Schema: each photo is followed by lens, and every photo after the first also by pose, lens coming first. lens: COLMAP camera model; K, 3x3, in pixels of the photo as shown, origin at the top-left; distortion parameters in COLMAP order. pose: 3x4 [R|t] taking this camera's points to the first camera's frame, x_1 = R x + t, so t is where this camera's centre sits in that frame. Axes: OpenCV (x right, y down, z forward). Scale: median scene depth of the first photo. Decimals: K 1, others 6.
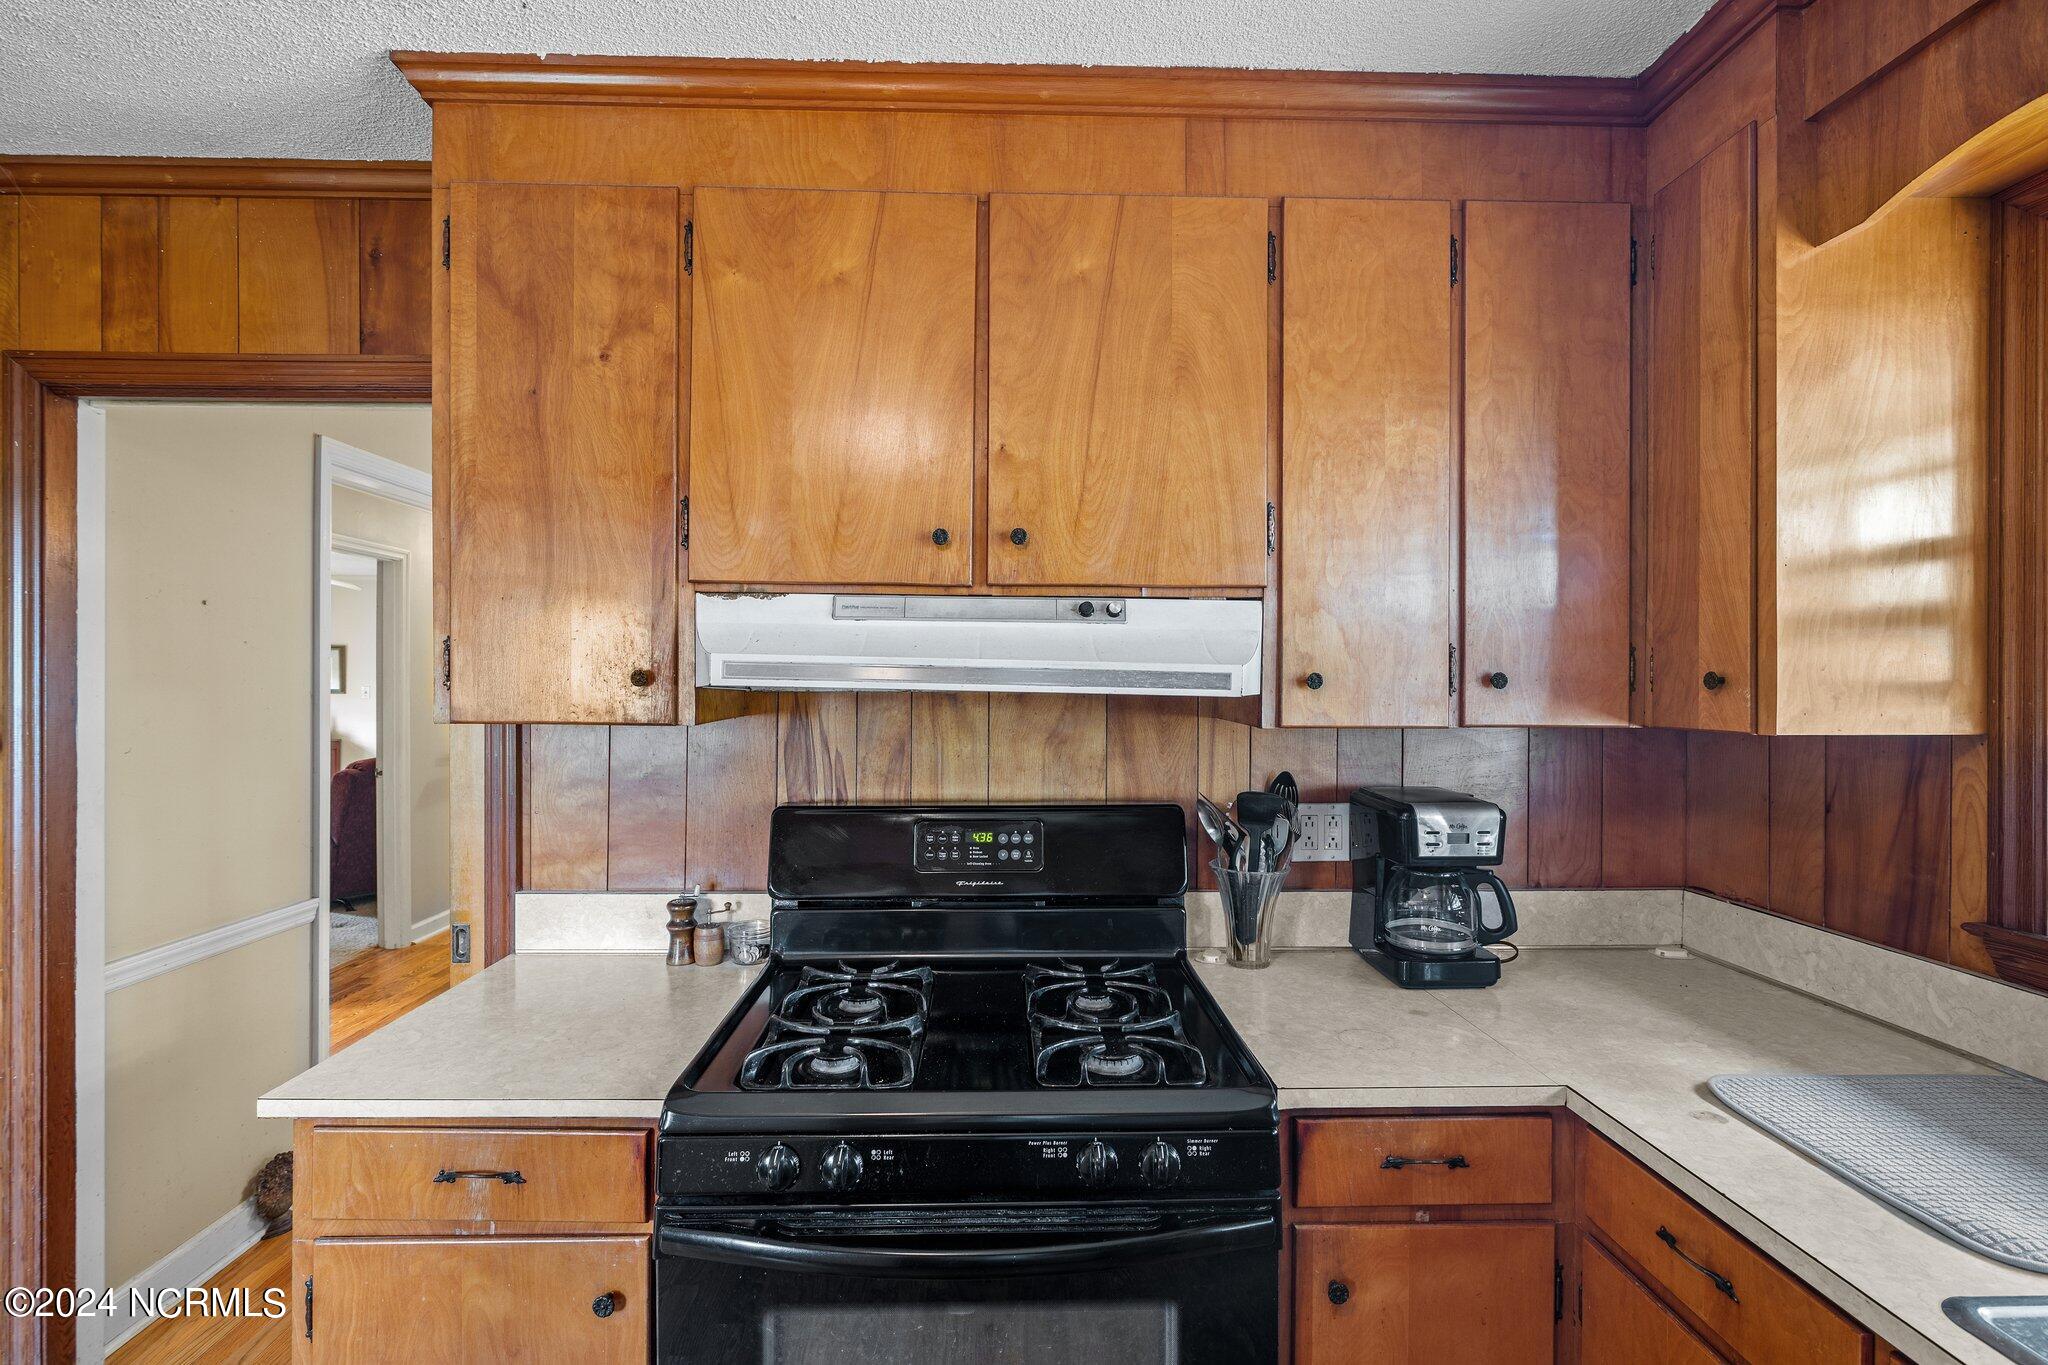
lens RADIAL K [[943.7, 0, 1013.6], [0, 943.7, 683.3], [0, 0, 1]] dist [-0.007641, -0.000155]
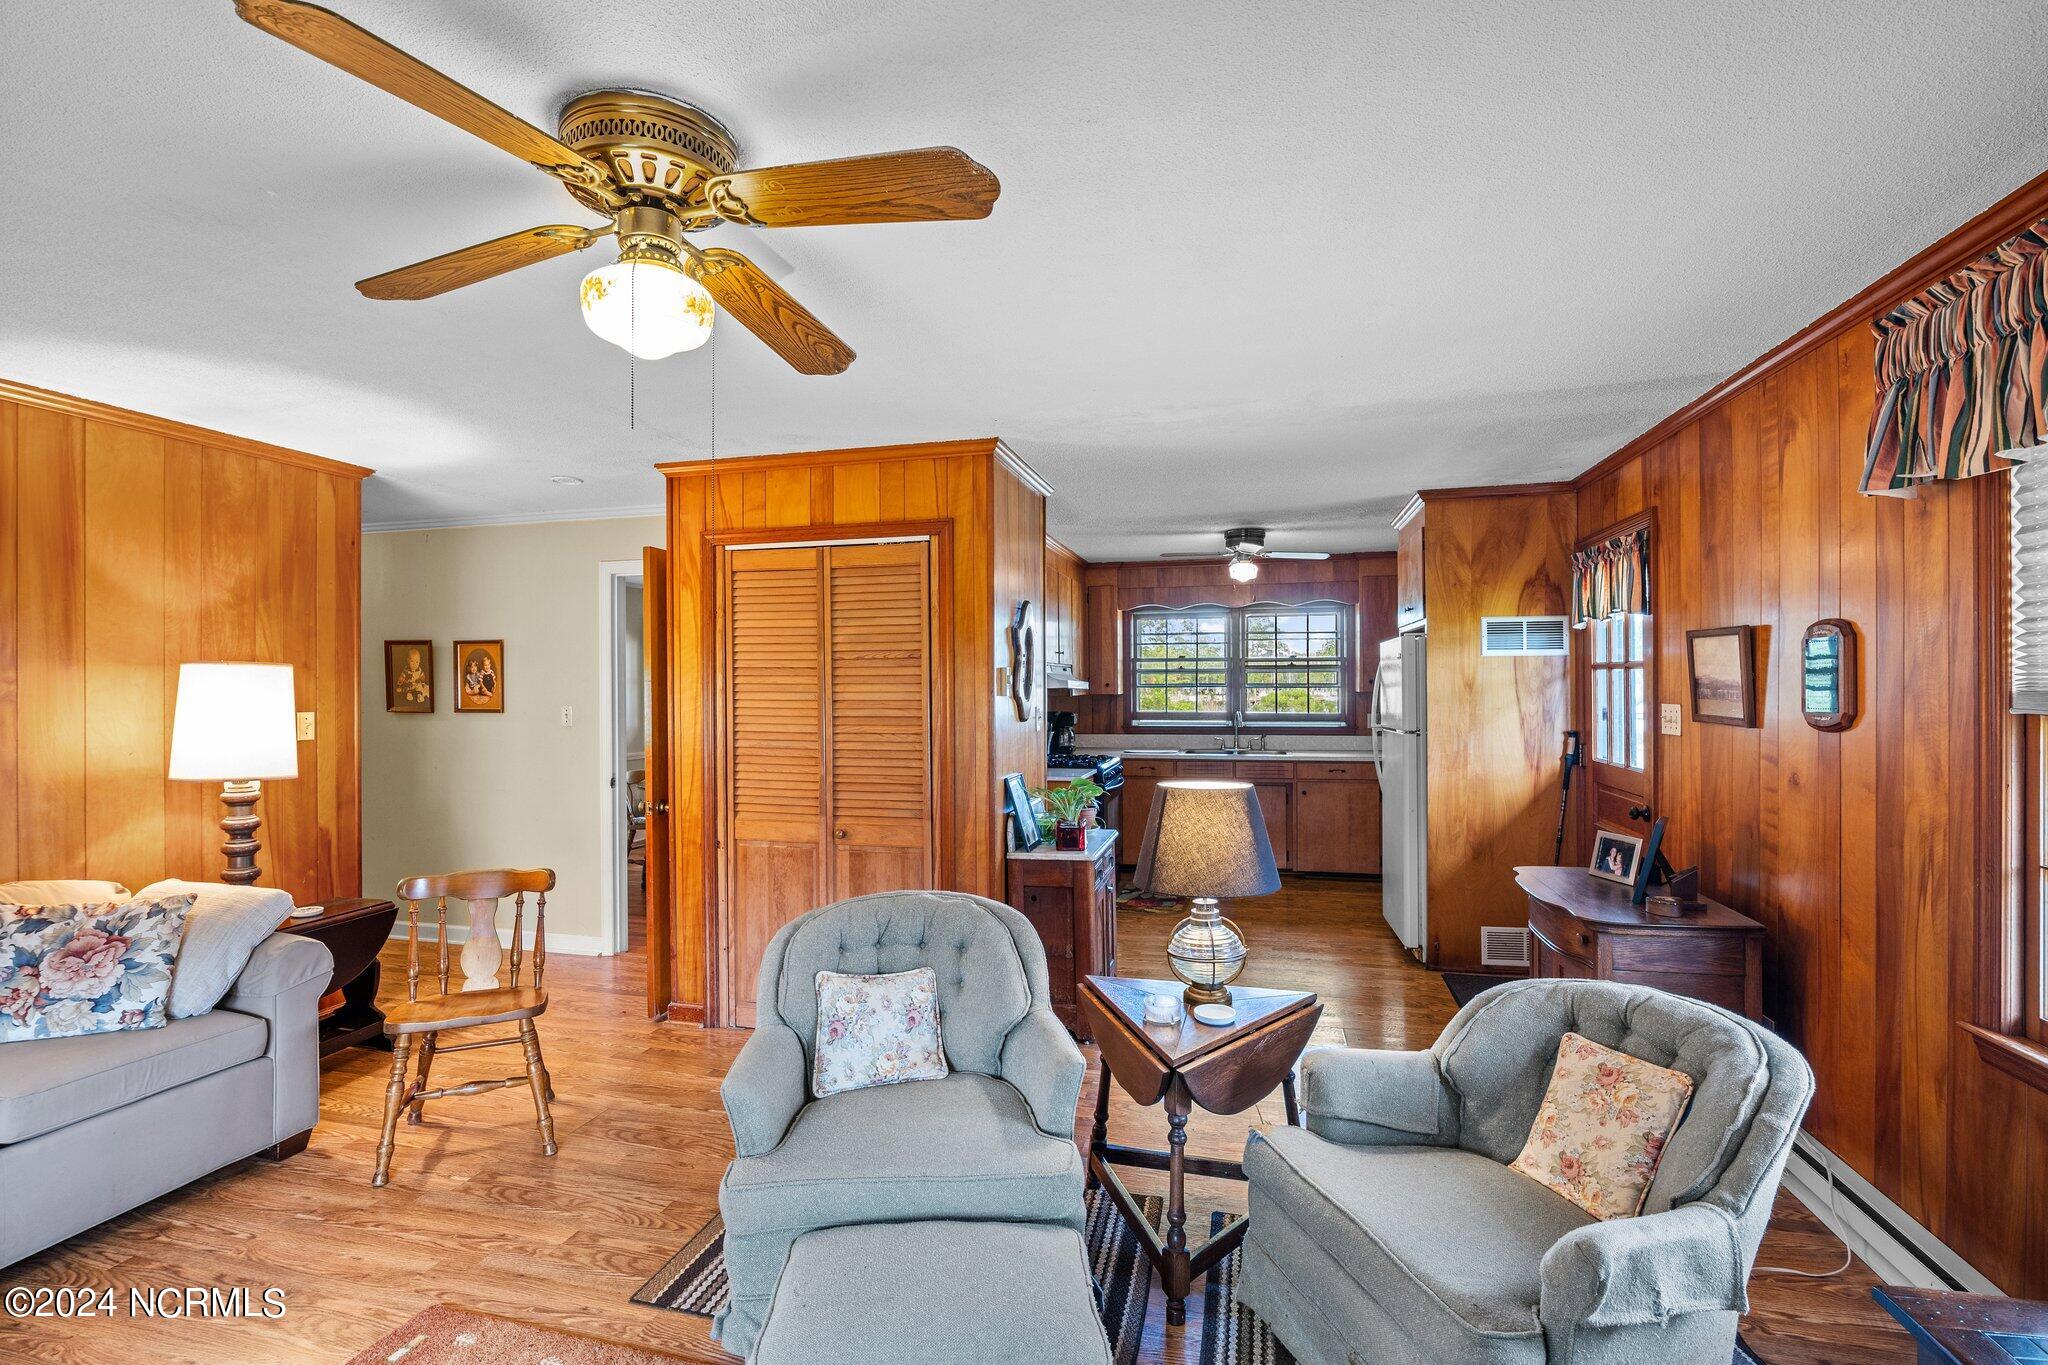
lens RADIAL K [[943.7, 0, 1017.3], [0, 943.7, 687.9], [0, 0, 1]] dist [-0.007641, -0.000155]
pose [[0.266237, -0.008958, 0.963866, -4.326226], [0.008796, 0.999938, 0.006864, -0.024777], [-0.963867, 0.006650, 0.266300, 0.045666]]
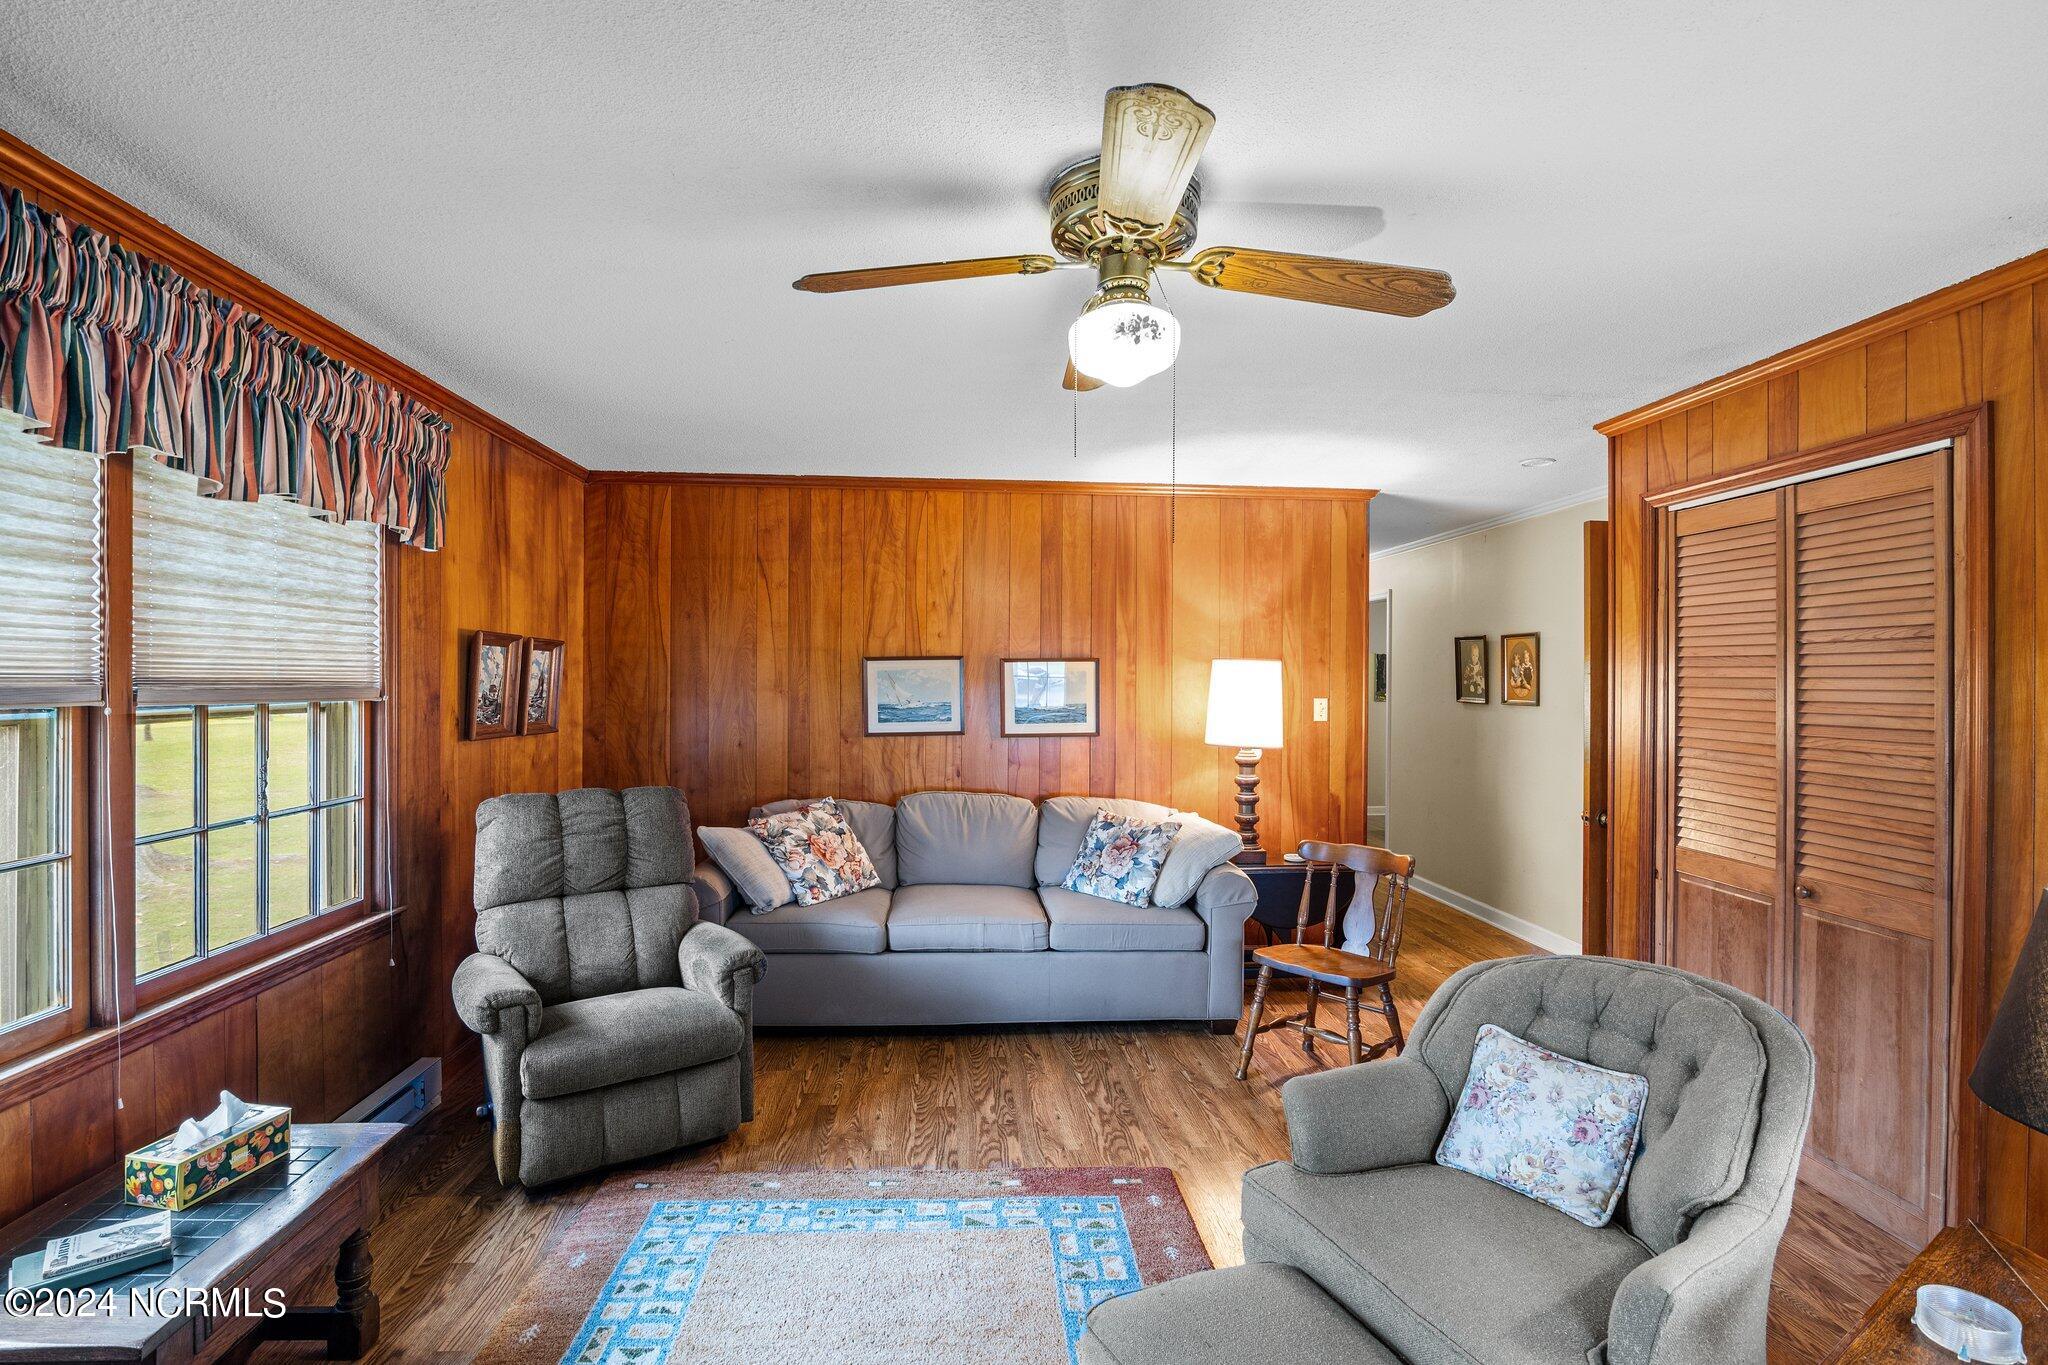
lens RADIAL K [[943.7, 0, 1023.1], [0, 943.7, 685.9], [0, 0, 1]] dist [-0.007641, -0.000155]
pose [[0.997485, 0.000040, 0.070882, -3.474130], [-0.000414, 0.999986, 0.005265, -0.014717], [-0.070881, -0.005281, 0.997471, -0.578503]]
